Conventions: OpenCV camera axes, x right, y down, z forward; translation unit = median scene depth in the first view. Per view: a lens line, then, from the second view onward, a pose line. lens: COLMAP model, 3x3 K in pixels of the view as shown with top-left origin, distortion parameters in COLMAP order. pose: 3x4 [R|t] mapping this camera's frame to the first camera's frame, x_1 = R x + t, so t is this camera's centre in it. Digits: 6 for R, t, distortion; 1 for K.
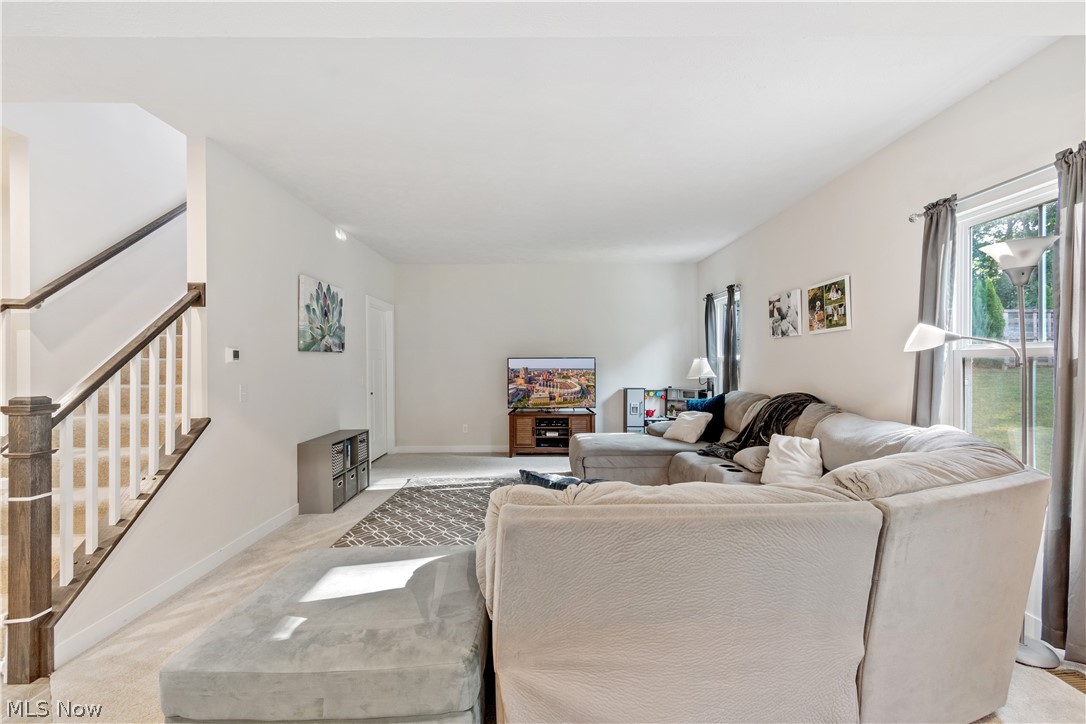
lens RADIAL K [[481.8, 0, 542.5], [0, 481.8, 363.3], [0, 0, 1]] dist [-0.000188, -0.001106]
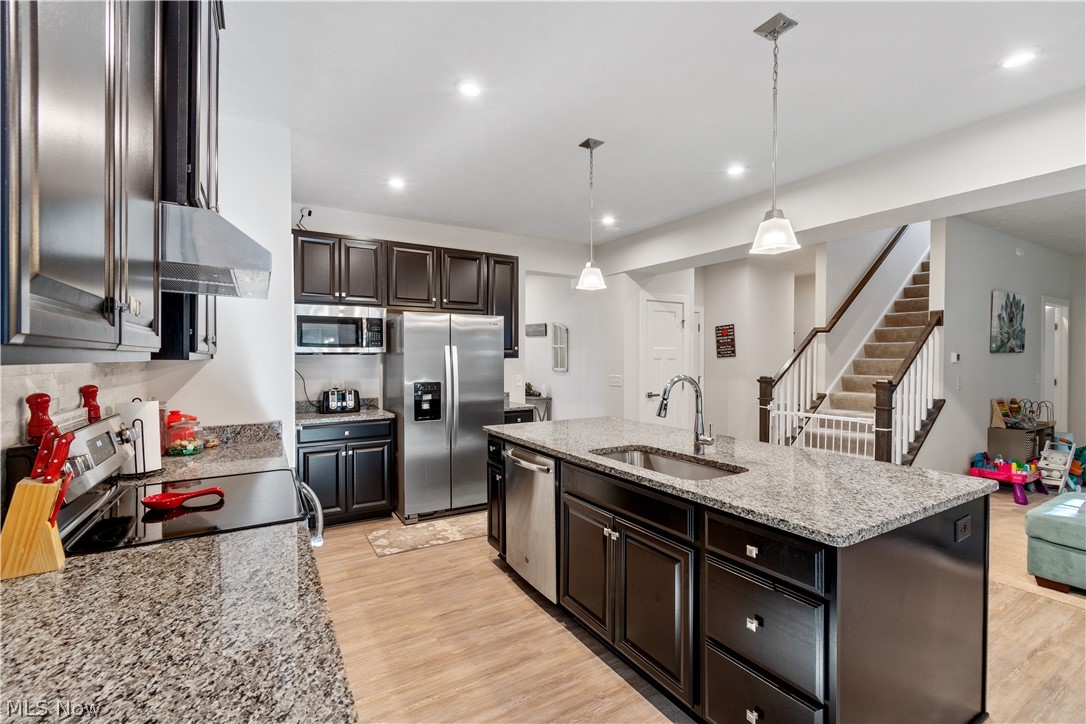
lens RADIAL K [[481.8, 0, 539.7], [0, 481.8, 360.3], [0, 0, 1]] dist [-0.000188, -0.001106]
pose [[0.496310, 0.012008, -0.868062, -0.008757], [-0.004387, 0.999926, 0.011324, -0.014527], [0.868134, -0.001812, 0.496326, -0.597166]]
